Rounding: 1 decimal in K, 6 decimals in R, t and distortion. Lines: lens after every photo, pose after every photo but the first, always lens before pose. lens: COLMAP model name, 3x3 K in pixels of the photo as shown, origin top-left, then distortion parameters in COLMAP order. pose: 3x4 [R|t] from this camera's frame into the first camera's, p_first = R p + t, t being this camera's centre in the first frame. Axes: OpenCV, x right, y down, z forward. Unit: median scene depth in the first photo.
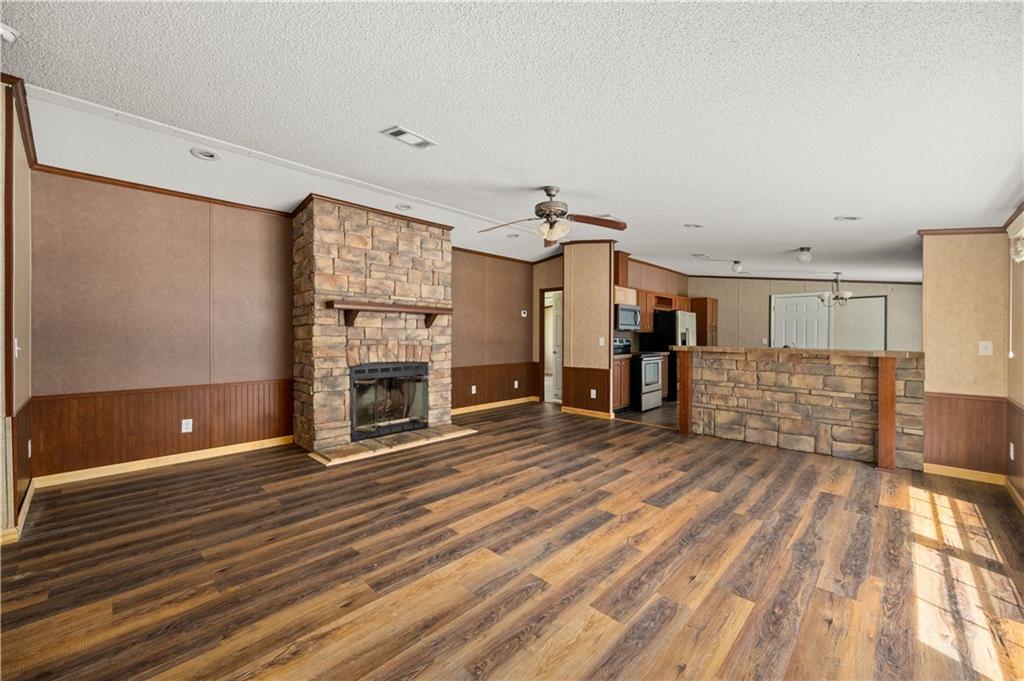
lens RADIAL K [[411.8, 0, 517.1], [0, 411.8, 335.0], [0, 0, 1]] dist [-0.000351, -0.000111]
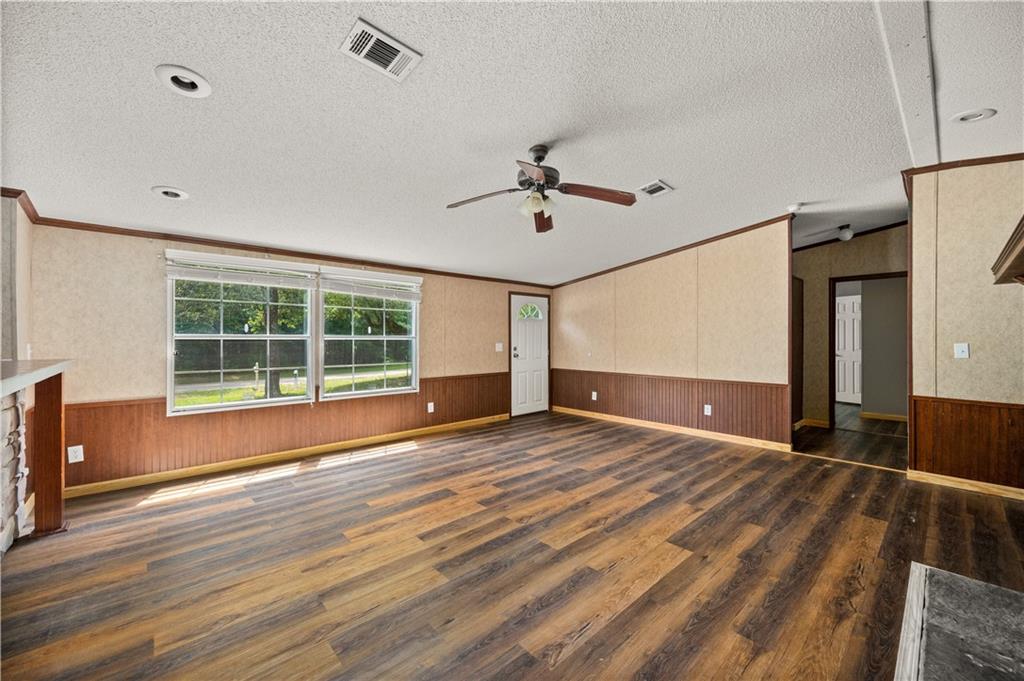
lens RADIAL K [[411.8, 0, 516.0], [0, 411.8, 339.2], [0, 0, 1]] dist [-0.000351, -0.000111]
pose [[-0.998191, -0.004591, 0.059941, 0.063509], [-0.004388, 0.999984, 0.003522, -0.001496], [-0.059956, 0.003252, -0.998196, 1.468770]]
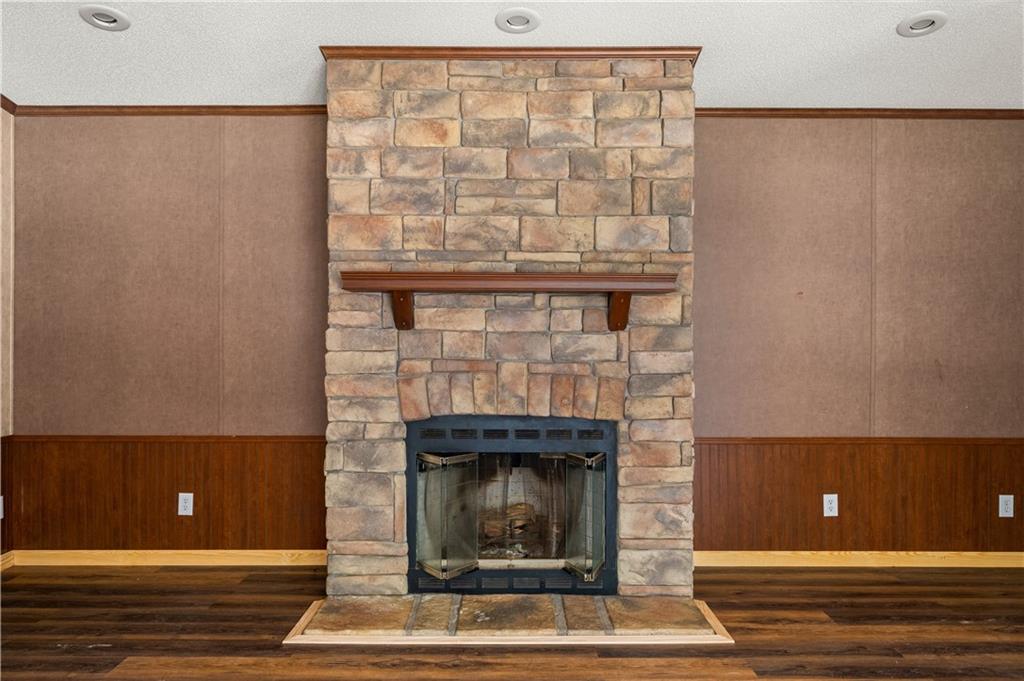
lens RADIAL K [[745.4, 0, 513.5], [0, 745.4, 347.7], [0, 0, 1]] dist [-0.001527, 0.001288]
pose [[0.685798, -0.000623, -0.727792, 0.265757], [-0.001041, 0.999998, -0.001837, 0.000226], [0.727791, 0.002017, 0.685796, 0.569524]]
